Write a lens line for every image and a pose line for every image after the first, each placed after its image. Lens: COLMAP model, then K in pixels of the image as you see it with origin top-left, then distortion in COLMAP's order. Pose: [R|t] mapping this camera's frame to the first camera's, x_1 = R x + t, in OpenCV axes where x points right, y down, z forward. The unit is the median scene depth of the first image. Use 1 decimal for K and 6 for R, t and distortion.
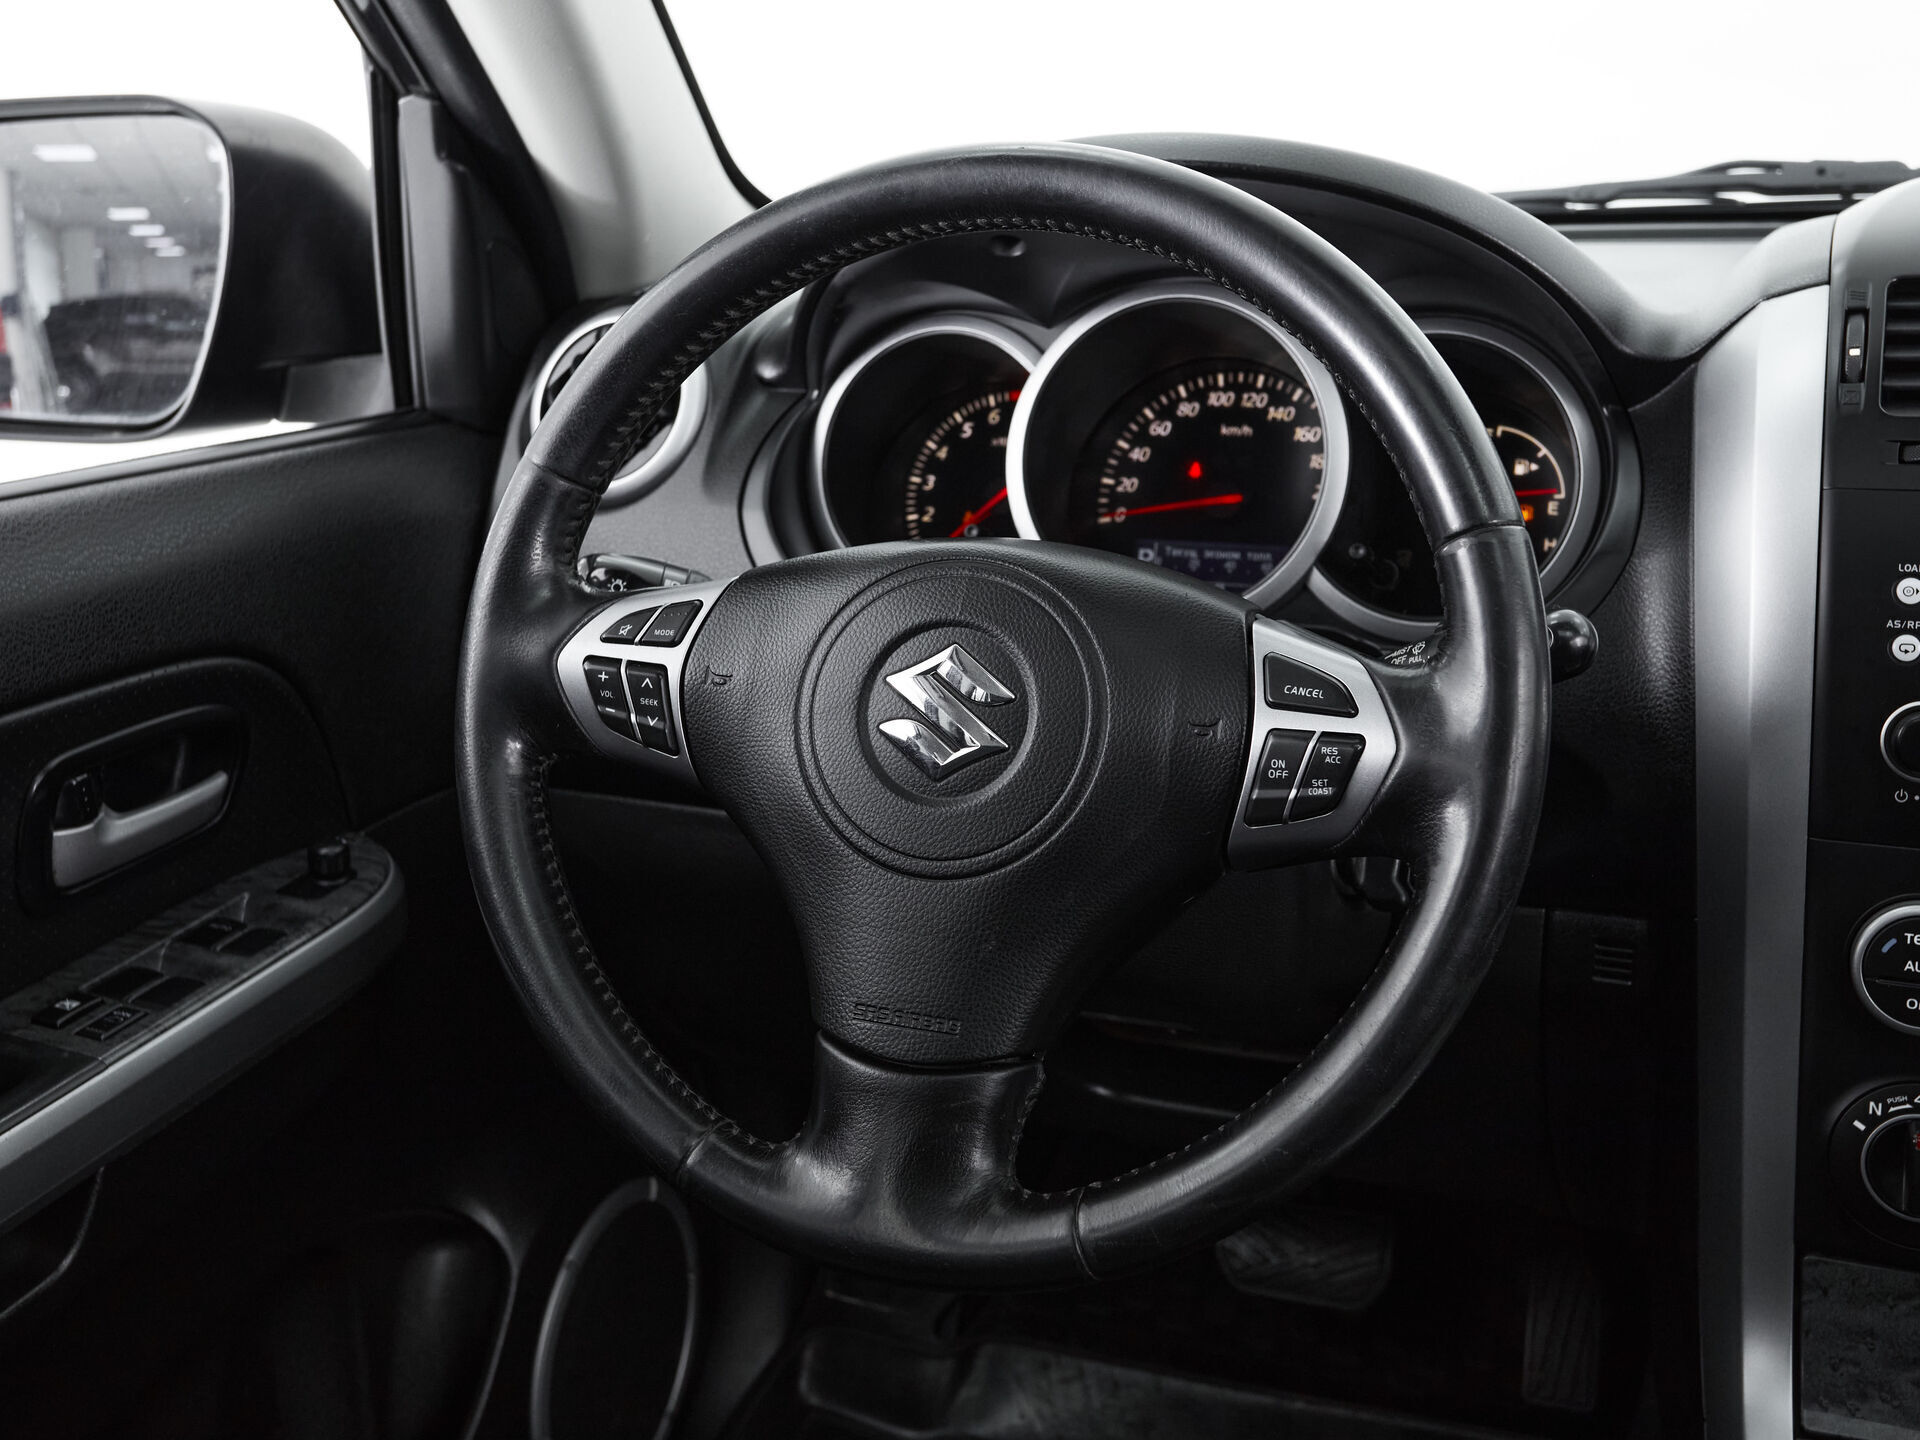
lens RADIAL K [[2152.7, 0, 950.4], [0, 2152.7, 674.3], [0, 0, 1]] dist [-0.000919, 0.024848]
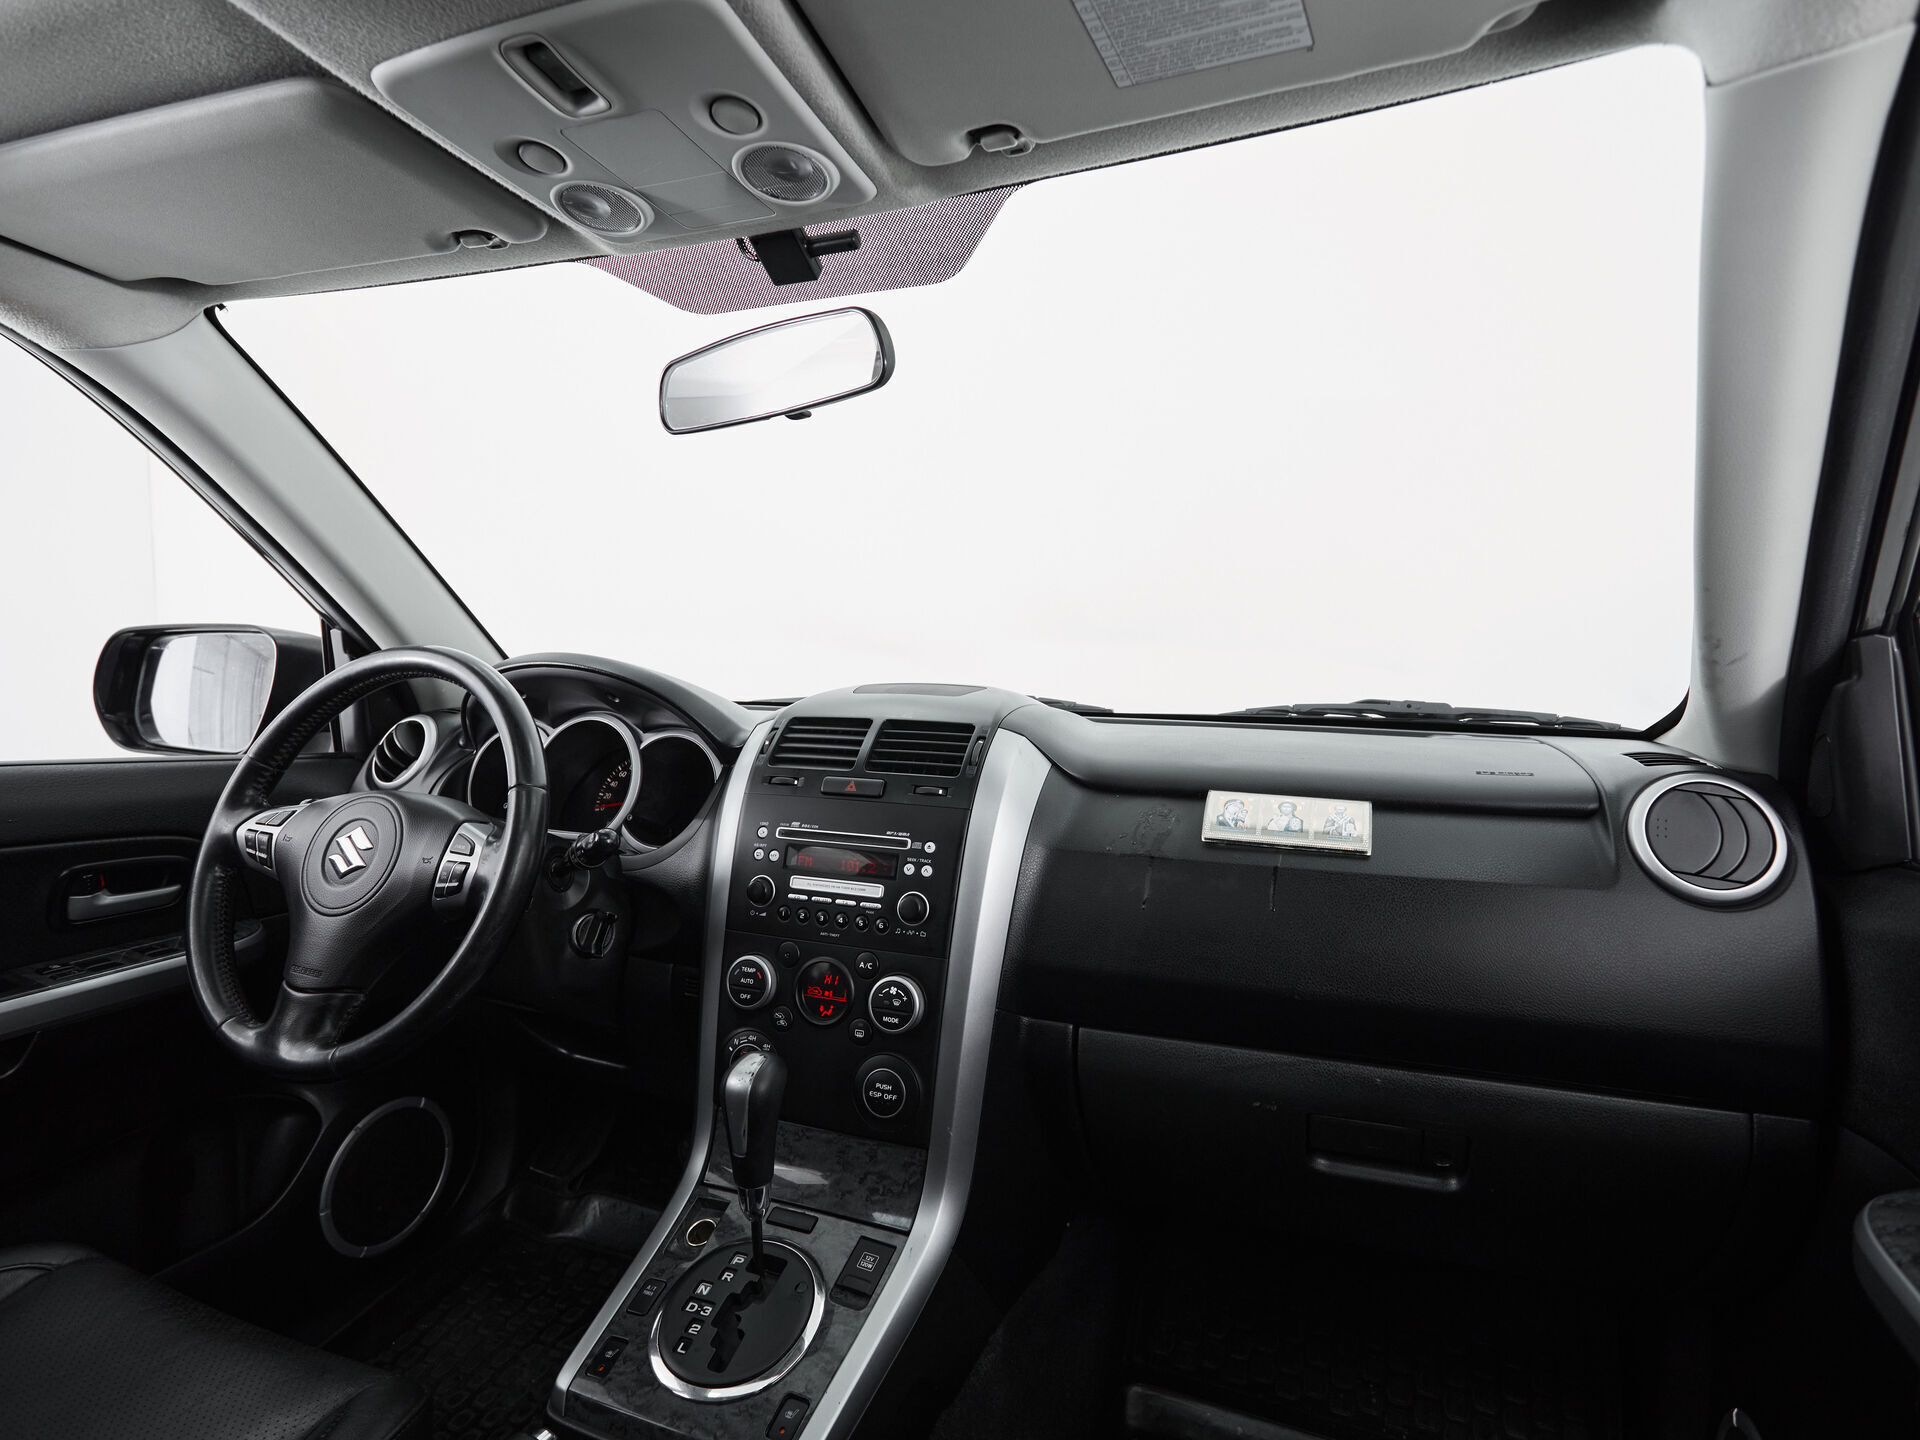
lens RADIAL K [[1015.4, 0, 960.0], [0, 1015.4, 720.0], [0, 0, 1]] dist [-0.001223, 0.000571]
pose [[0.998524, 0.053842, -0.007111, 0.647794], [-0.054090, 0.974167, -0.219255, 0.080329], [-0.004878, 0.219316, 0.975642, -0.210856]]
